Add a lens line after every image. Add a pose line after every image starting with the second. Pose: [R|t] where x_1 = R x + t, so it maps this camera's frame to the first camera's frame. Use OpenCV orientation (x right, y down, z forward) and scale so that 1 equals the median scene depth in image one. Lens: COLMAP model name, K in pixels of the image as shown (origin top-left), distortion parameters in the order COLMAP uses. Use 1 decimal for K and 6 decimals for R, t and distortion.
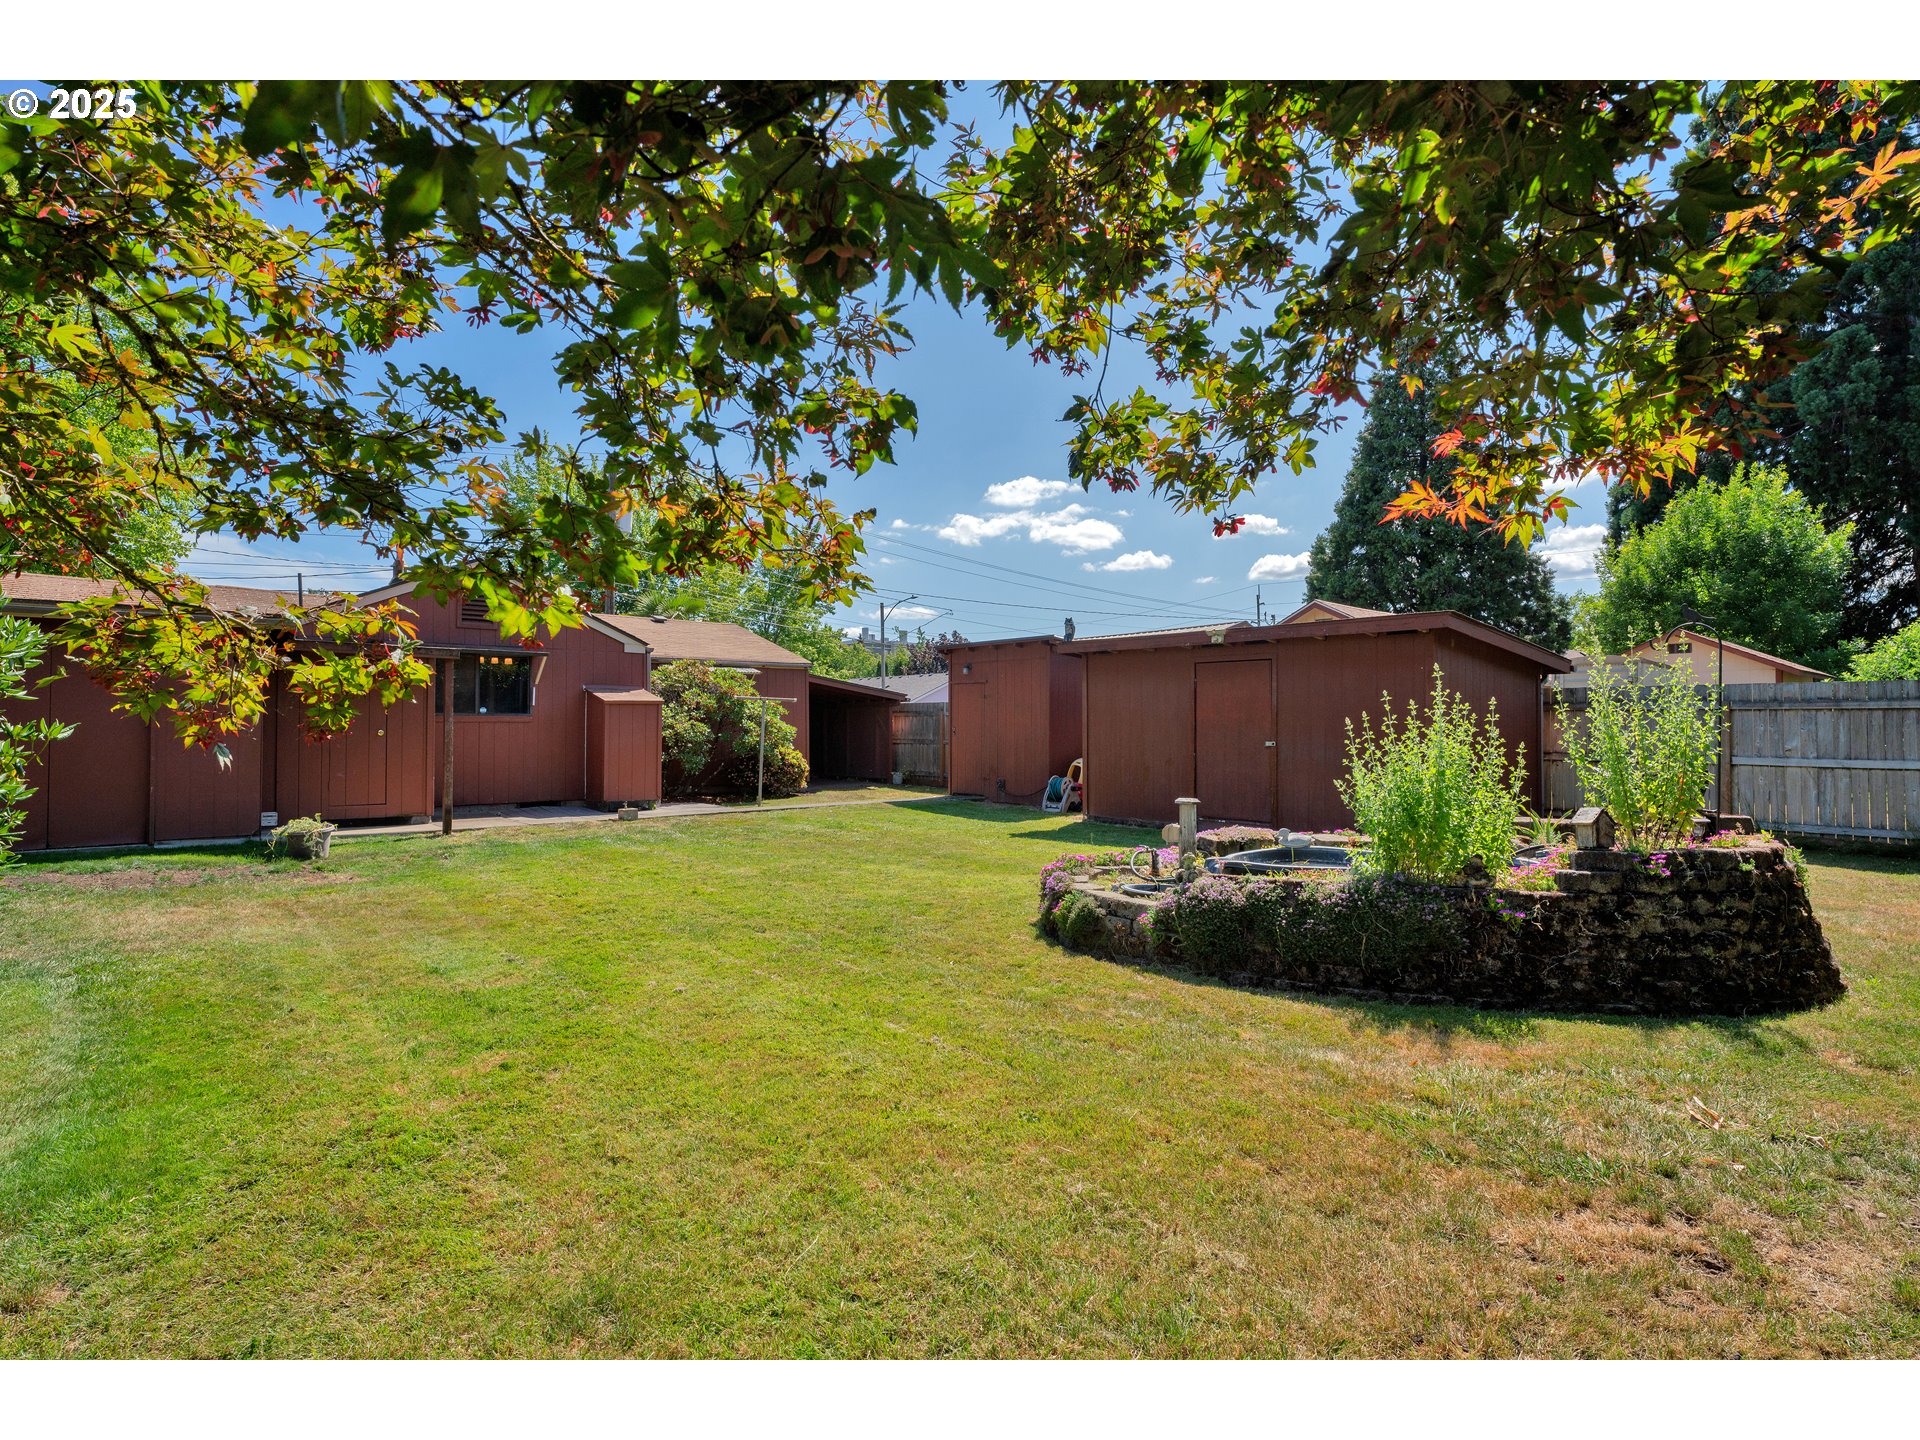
lens RADIAL K [[1212.3, 0, 964.9], [0, 1212.3, 719.1], [0, 0, 1]] dist [0.013312, -0.000373]
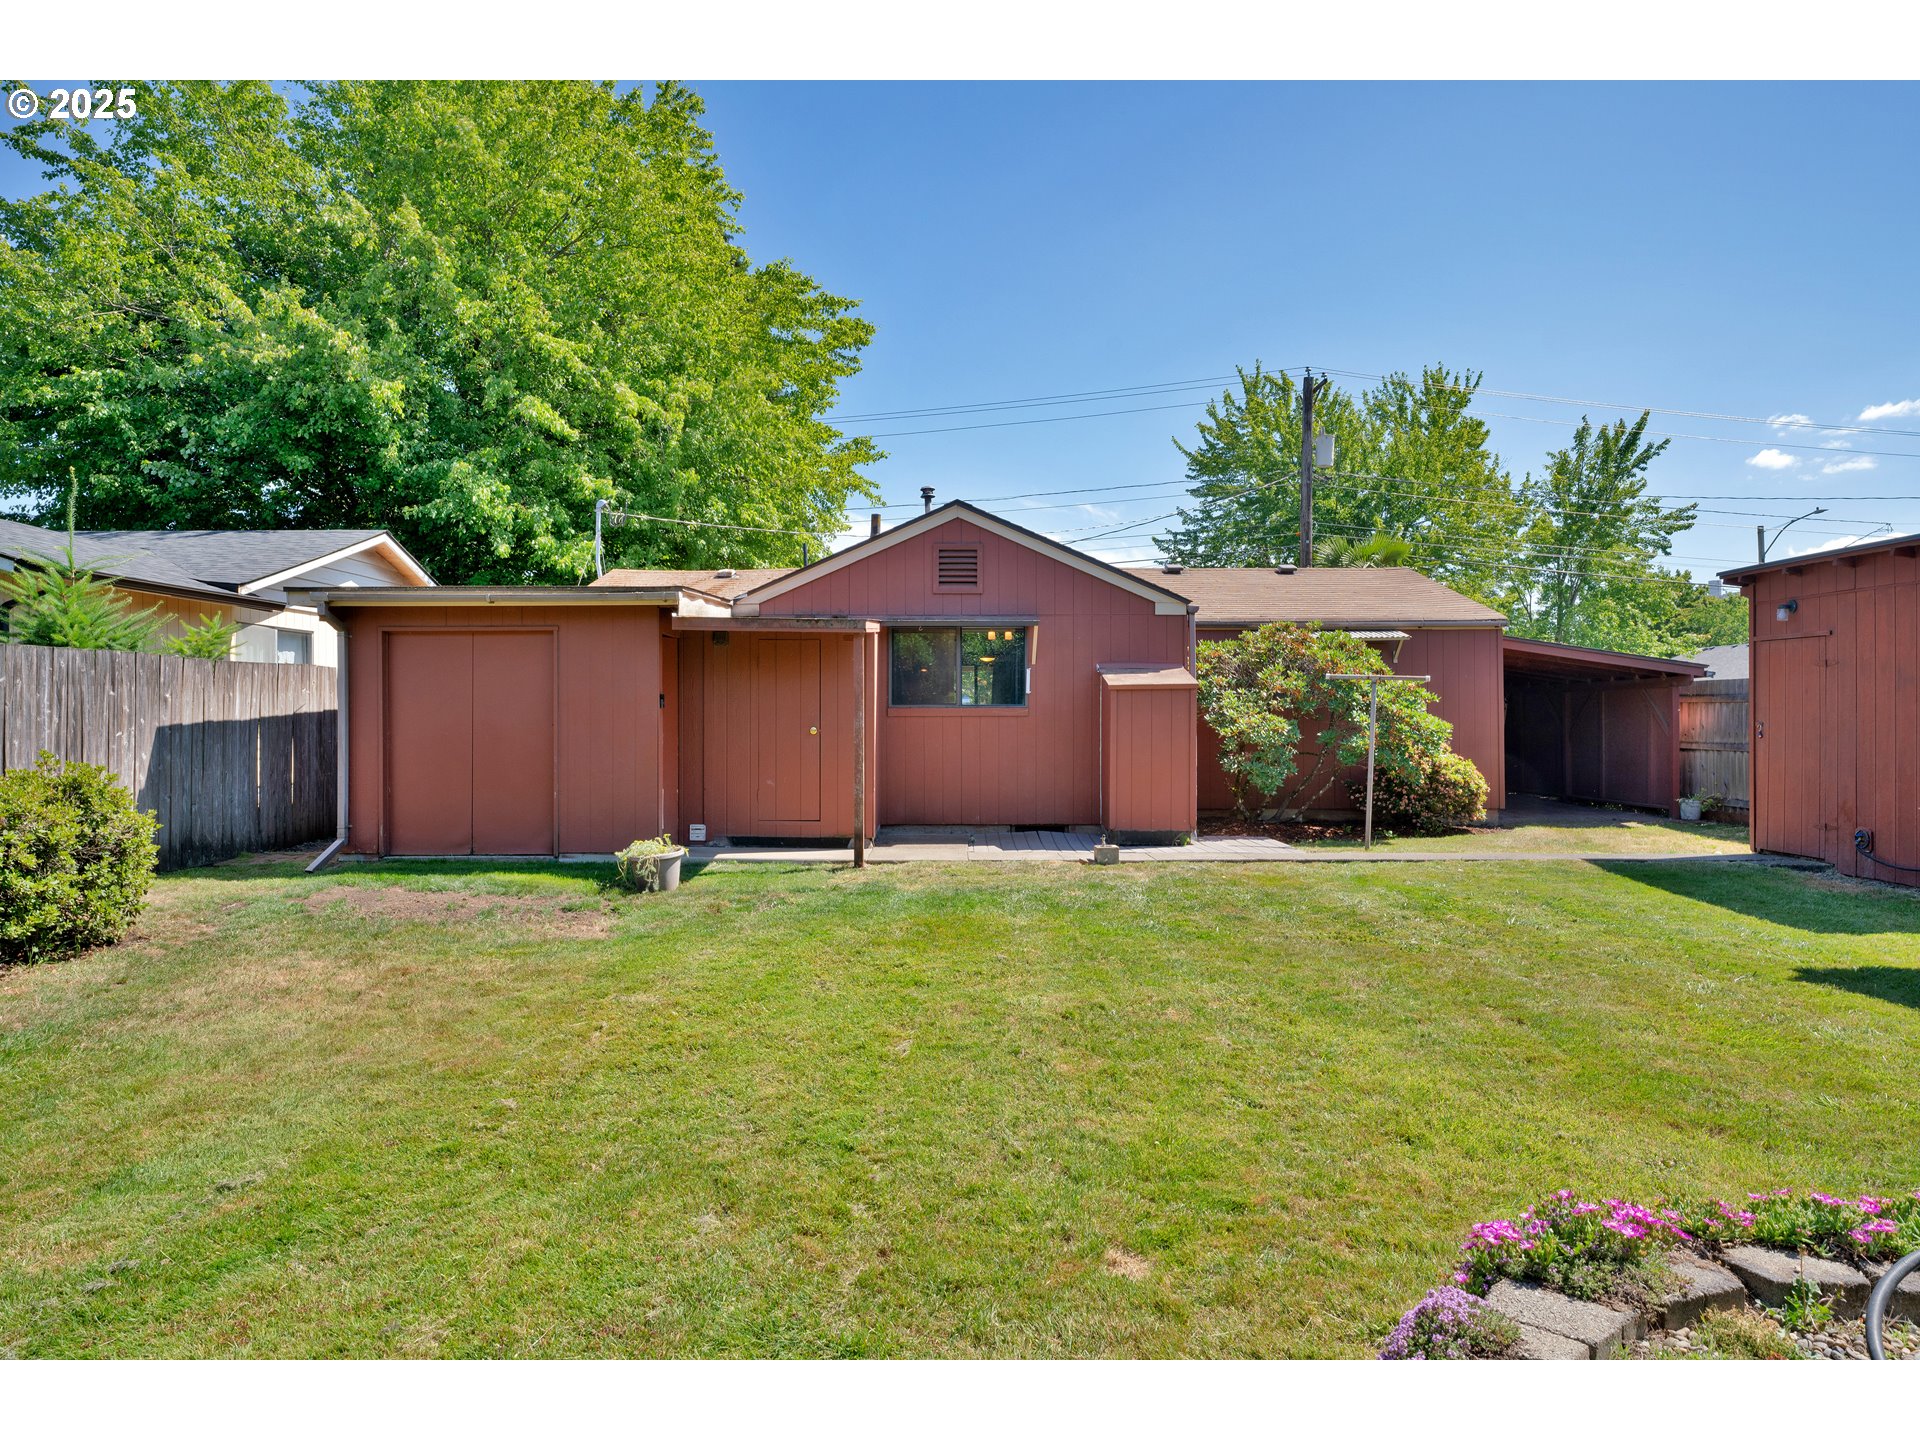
lens RADIAL K [[1212.3, 0, 960.1], [0, 1212.3, 705.8], [0, 0, 1]] dist [0.013312, -0.000373]
pose [[0.731013, -0.005687, -0.682340, 0.106357], [0.005277, 0.999982, -0.002680, -0.001766], [0.682343, -0.001641, 0.731030, 0.401938]]
